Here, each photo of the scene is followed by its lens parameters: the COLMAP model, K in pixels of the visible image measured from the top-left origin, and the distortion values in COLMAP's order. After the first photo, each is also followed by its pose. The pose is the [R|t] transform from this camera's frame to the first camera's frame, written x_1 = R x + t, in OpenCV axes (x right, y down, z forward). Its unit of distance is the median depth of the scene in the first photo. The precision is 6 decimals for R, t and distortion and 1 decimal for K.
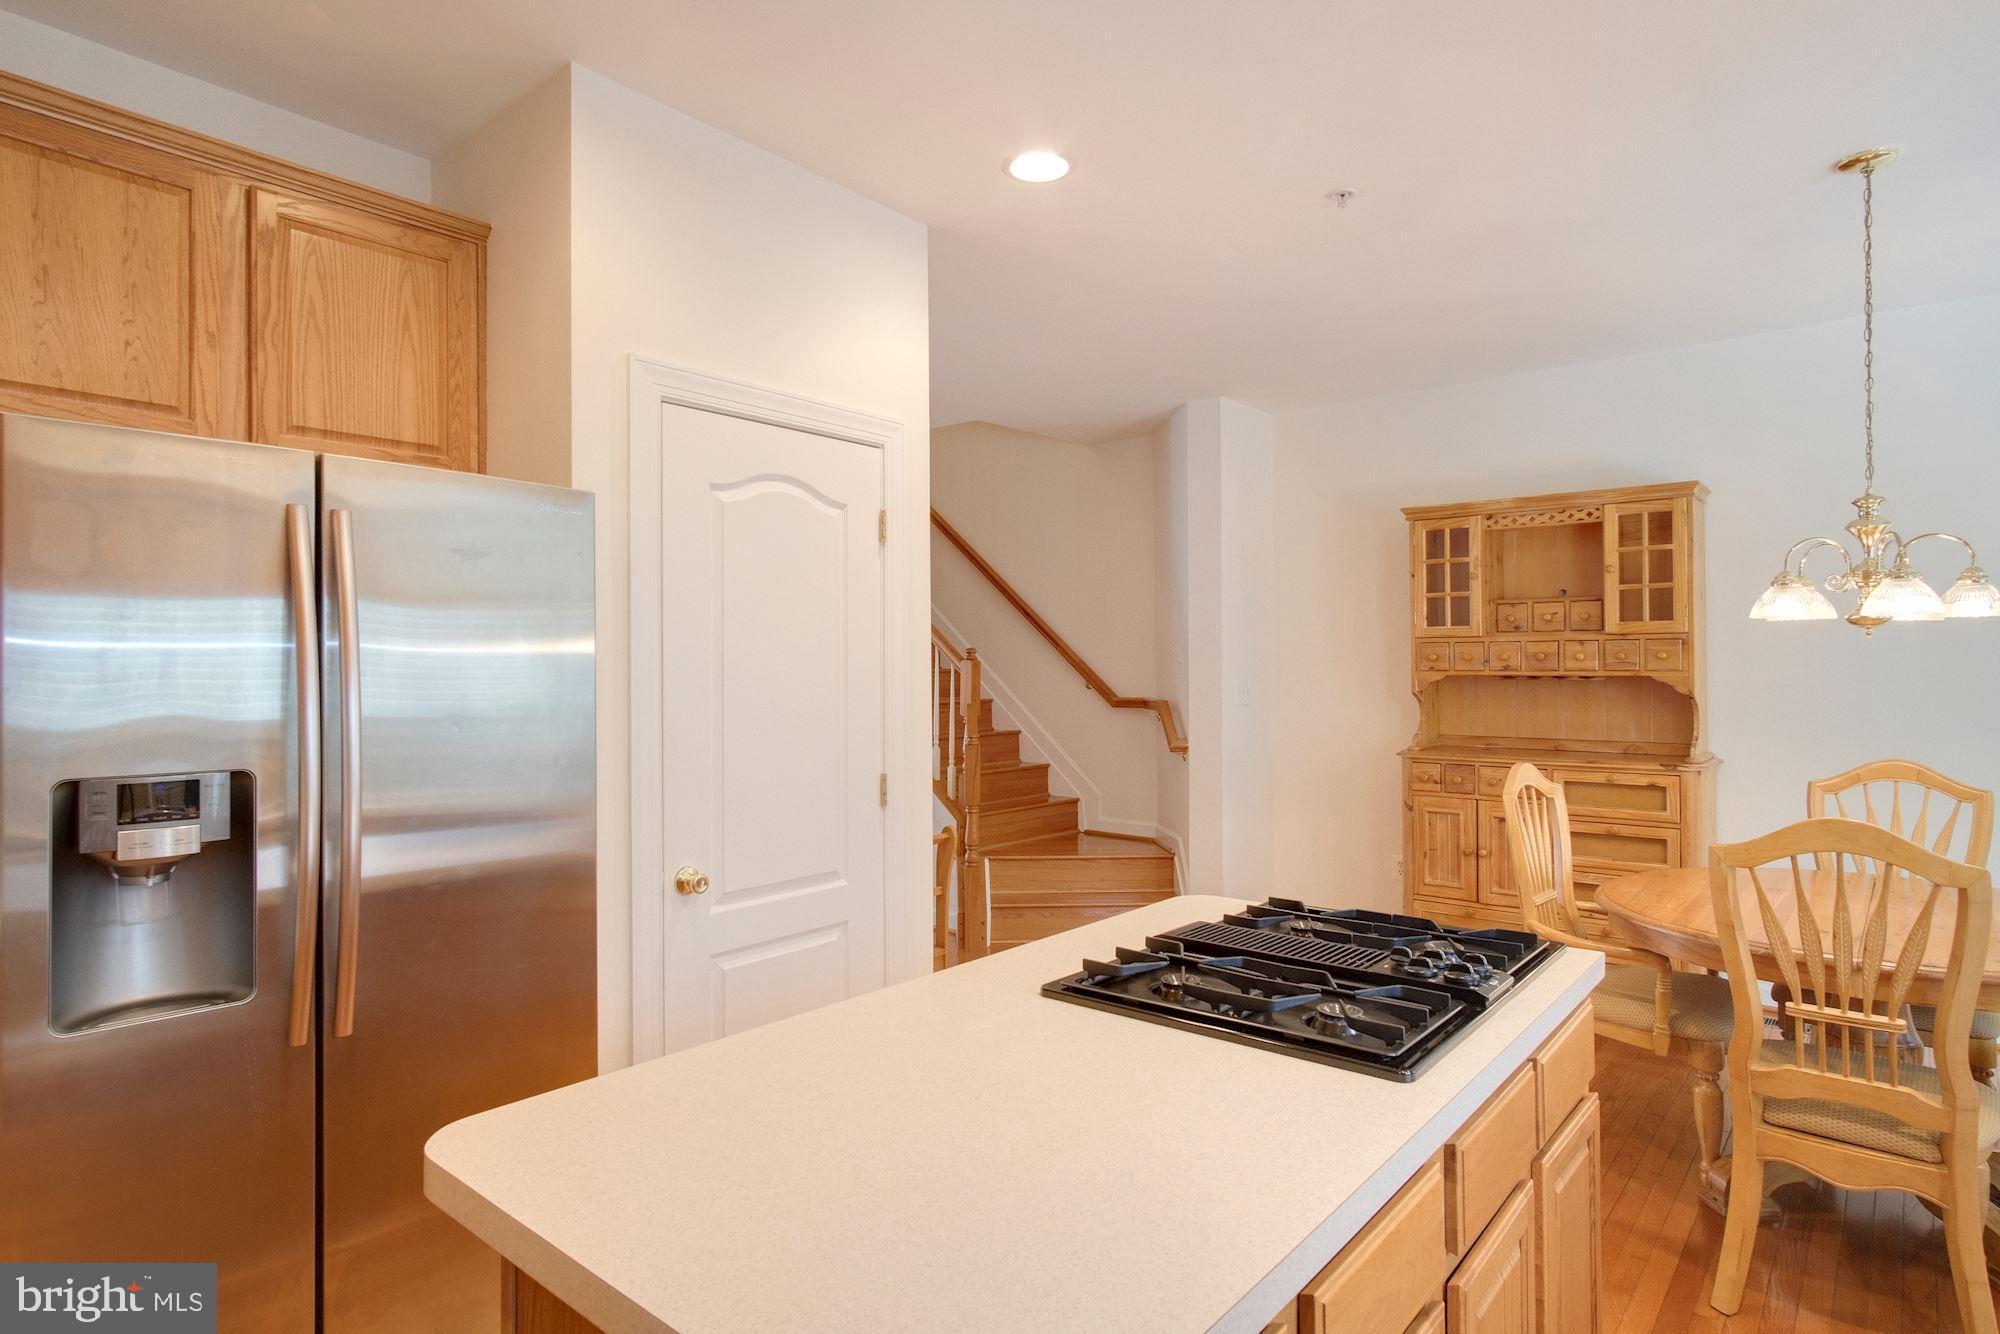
lens RADIAL K [[1073.8, 0, 1001.7], [0, 1073.8, 661.0], [0, 0, 1]] dist [-0.000058, -0.001028]
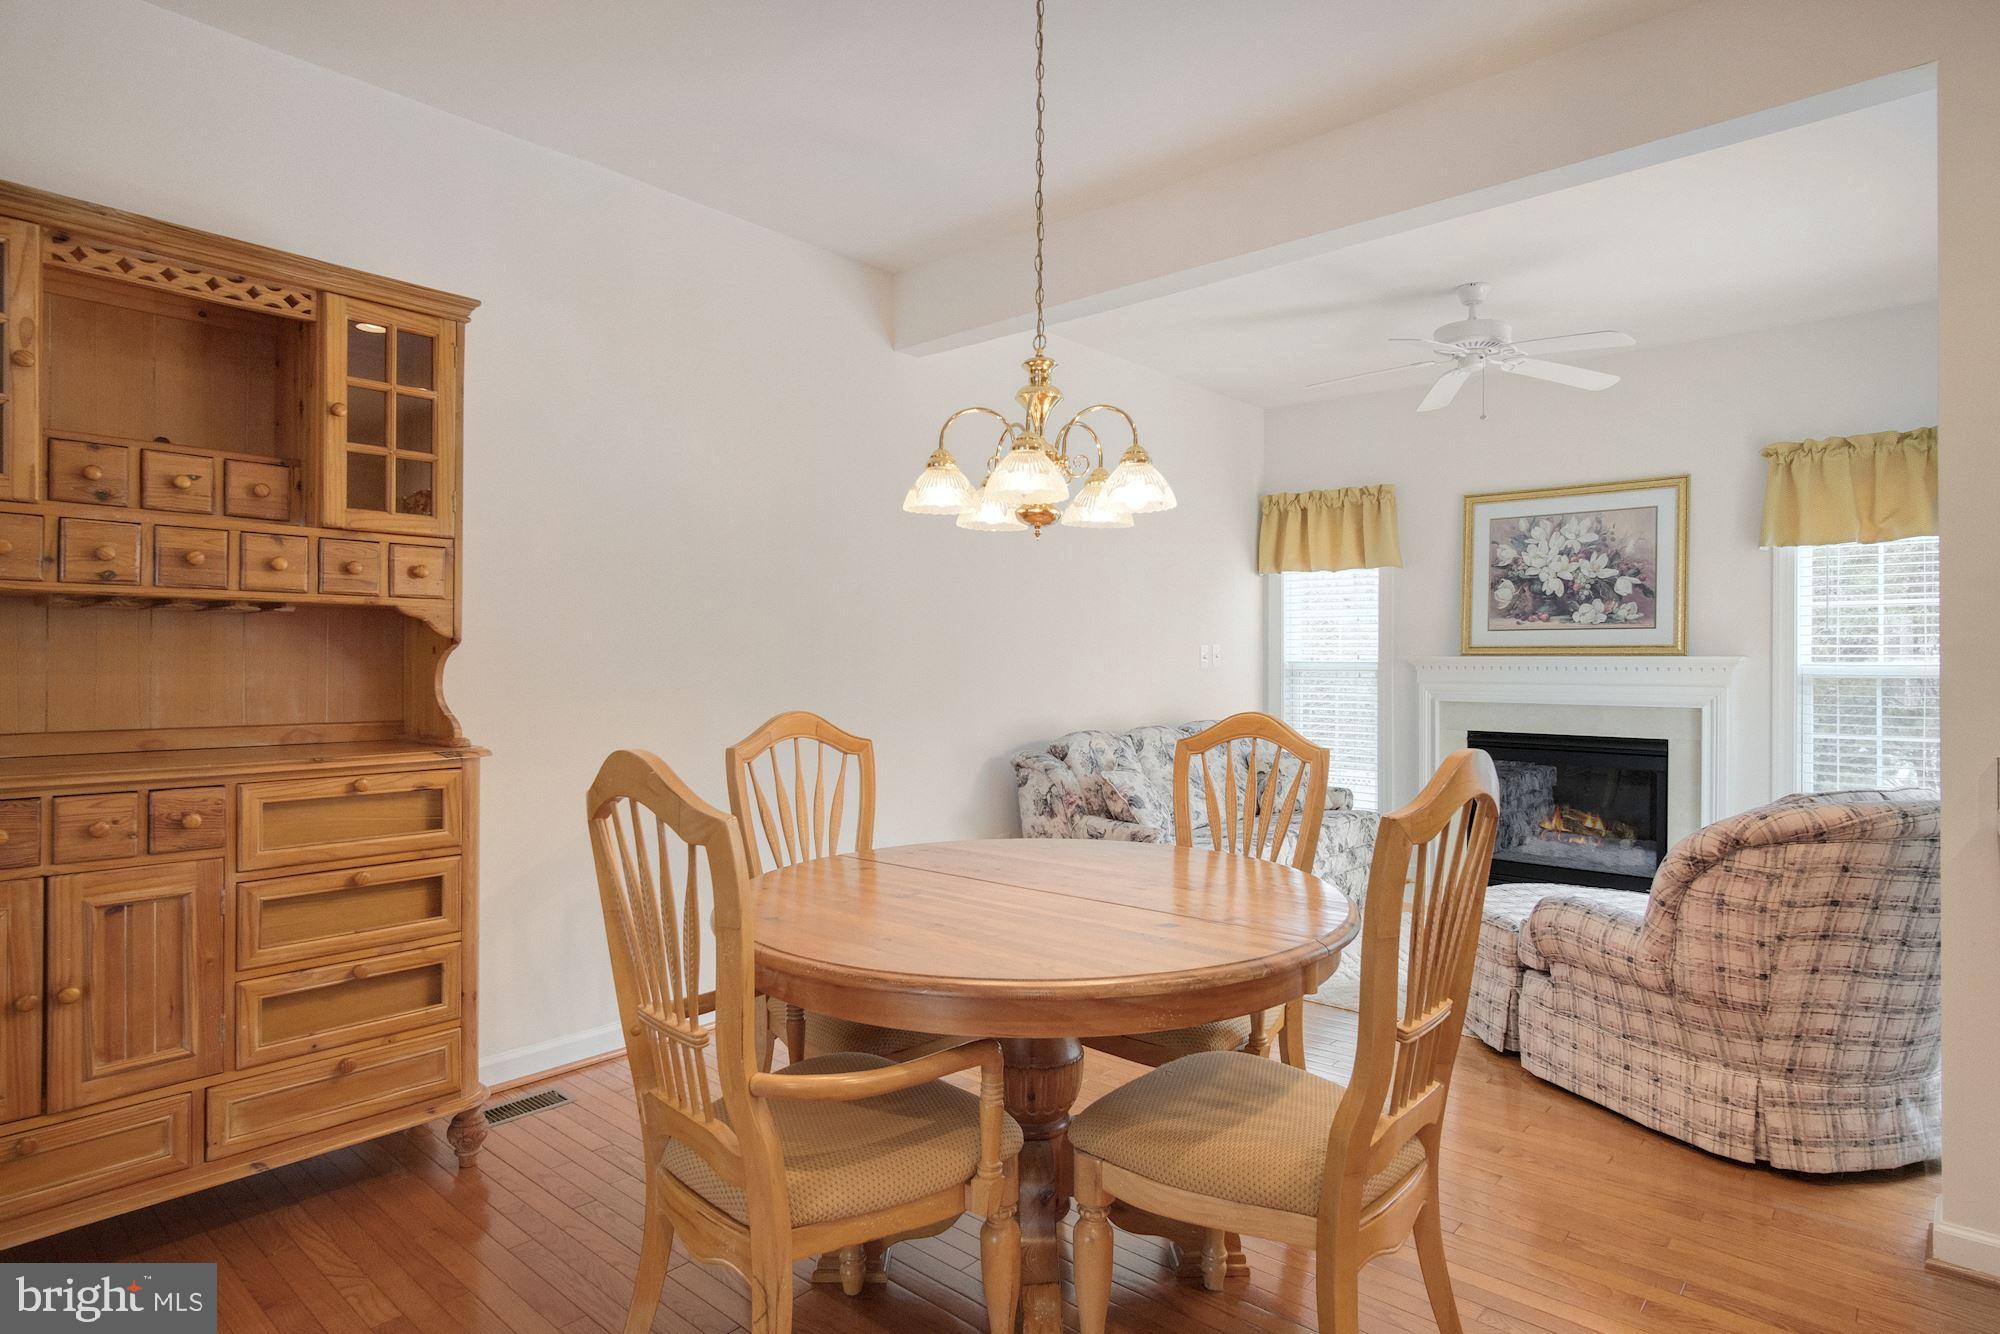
lens RADIAL K [[1082.5, 0, 1013.9], [0, 1082.5, 660.4], [0, 0, 1]] dist [-0.002929, 0.002599]
pose [[0.014253, 0.005527, 0.999883, 0.012140], [-0.007330, 0.999958, -0.005423, 0.043413], [-0.999872, -0.007251, 0.014293, 0.629002]]
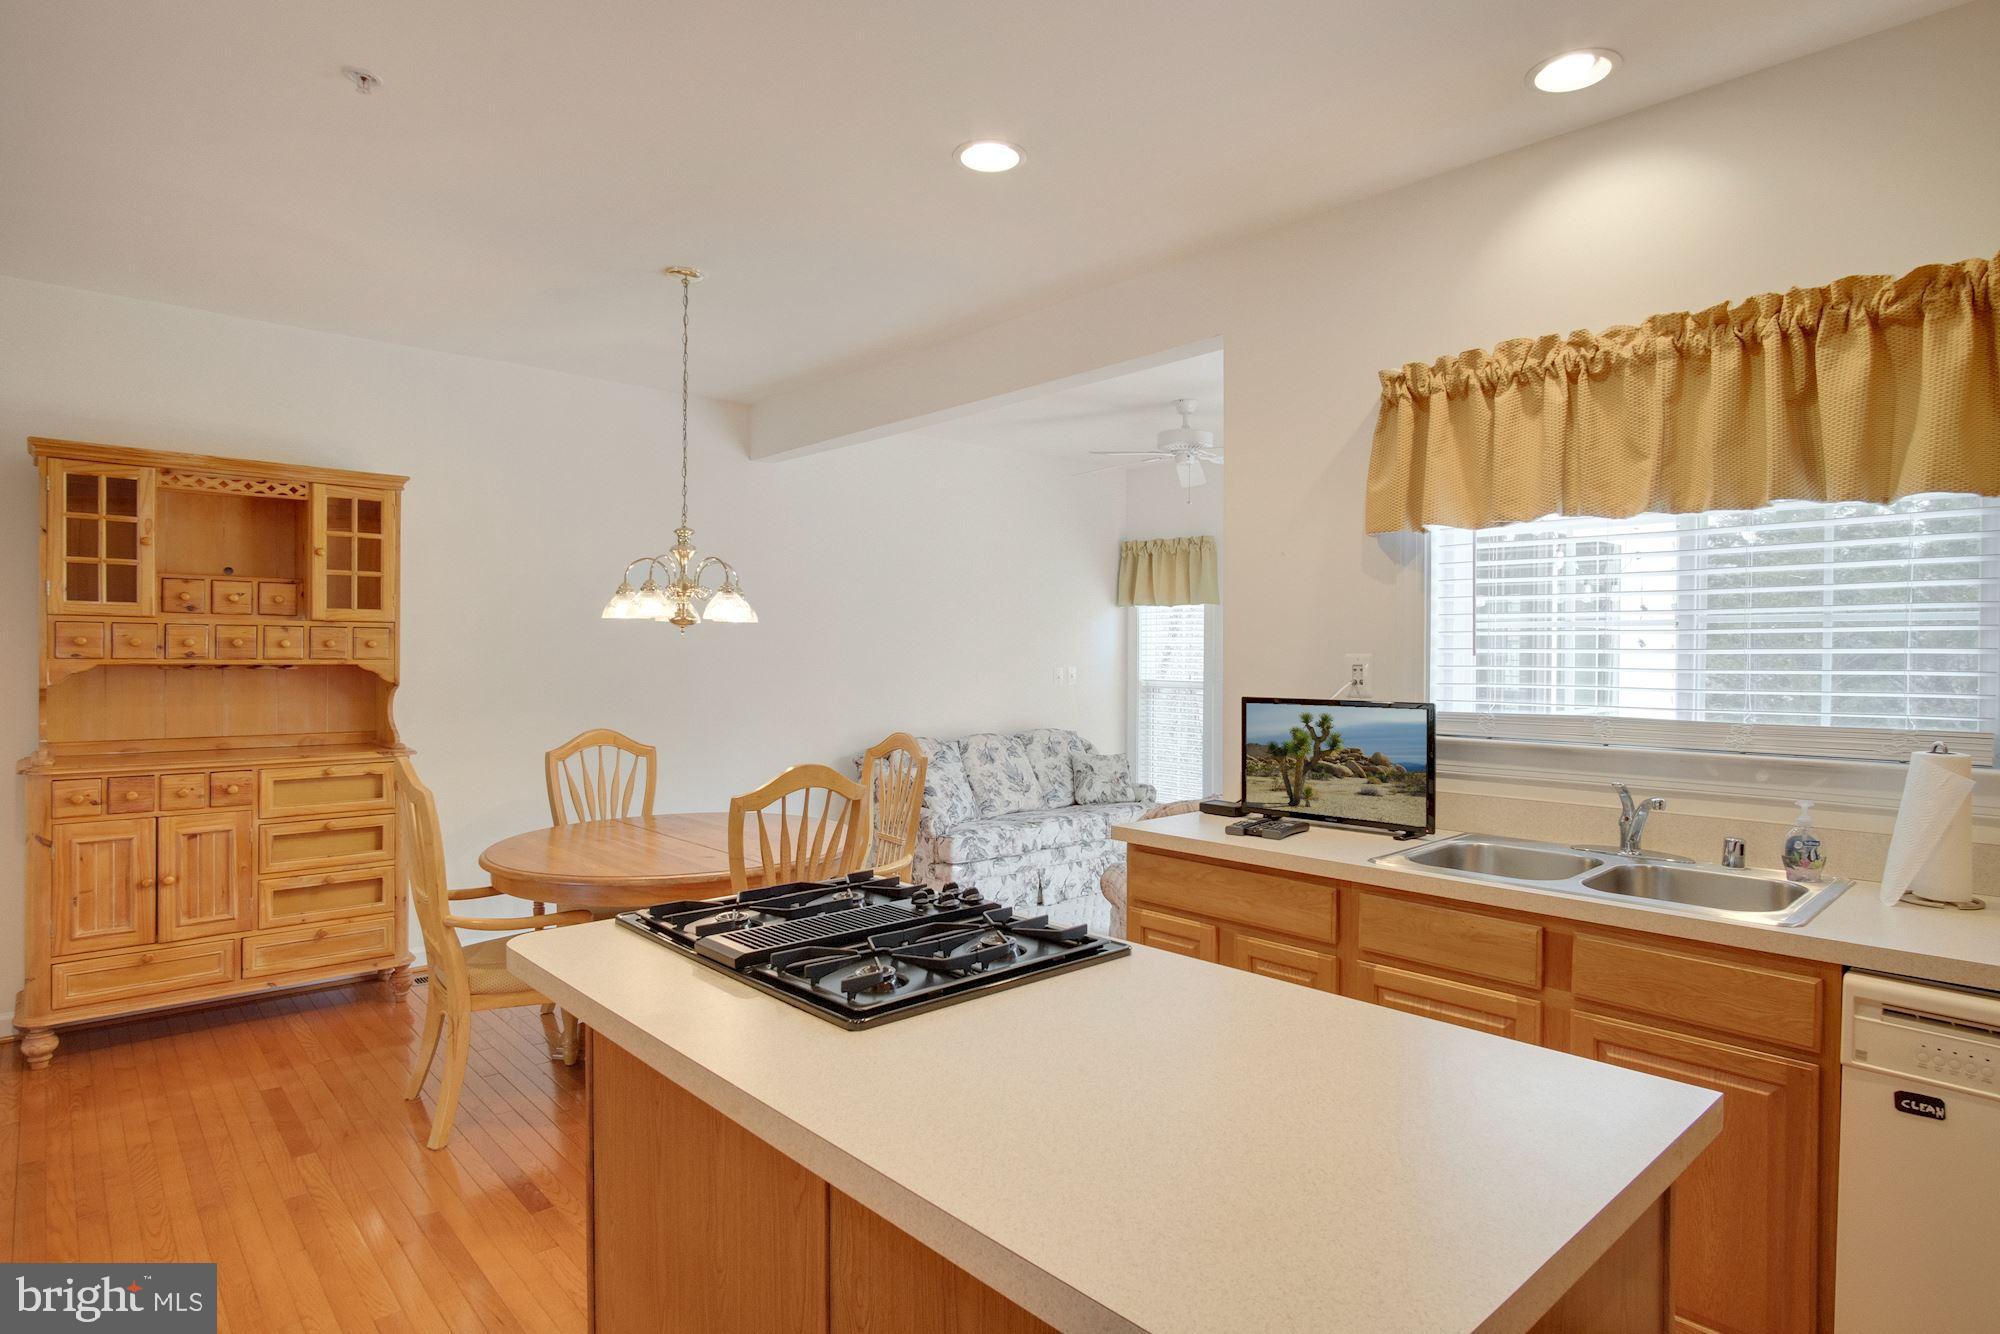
lens RADIAL K [[1073.8, 0, 1001.7], [0, 1073.8, 661.0], [0, 0, 1]] dist [-0.000058, -0.001028]
pose [[0.138230, -0.001952, 0.990398, -0.286575], [-0.011331, 0.999929, 0.003552, 0.000617], [-0.990335, -0.011714, 0.138198, 0.264299]]
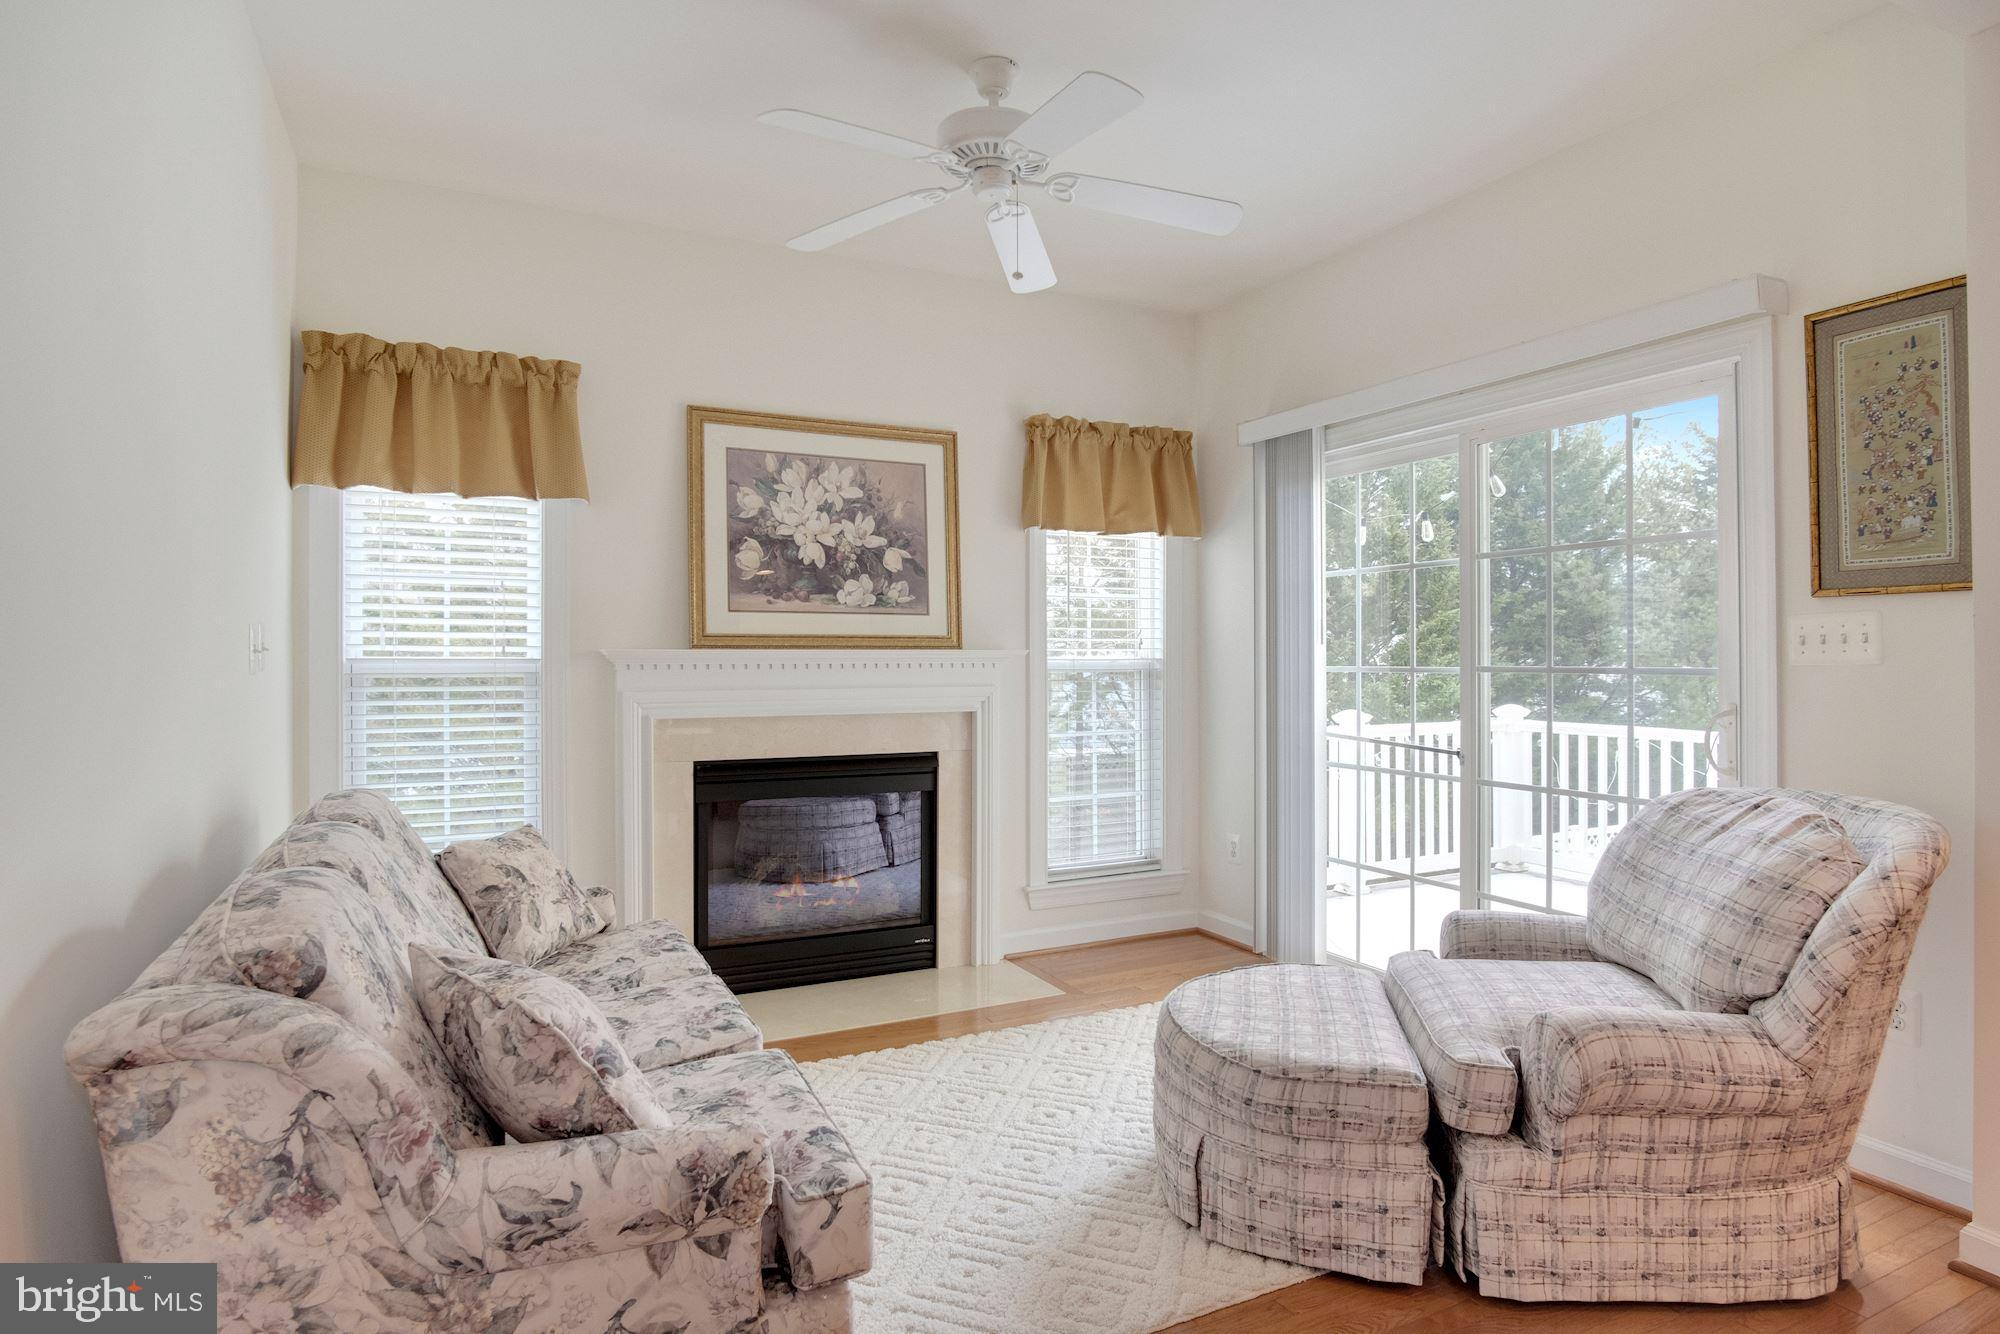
lens RADIAL K [[1082.8, 0, 1002.0], [0, 1082.8, 657.5], [0, 0, 1]] dist [-0.022203, 0.000587]
pose [[-0.917040, 0.009190, 0.398688, 0.754642], [0.006723, 0.999949, -0.007585, 0.042185], [-0.398738, -0.004275, -0.917055, 0.794038]]
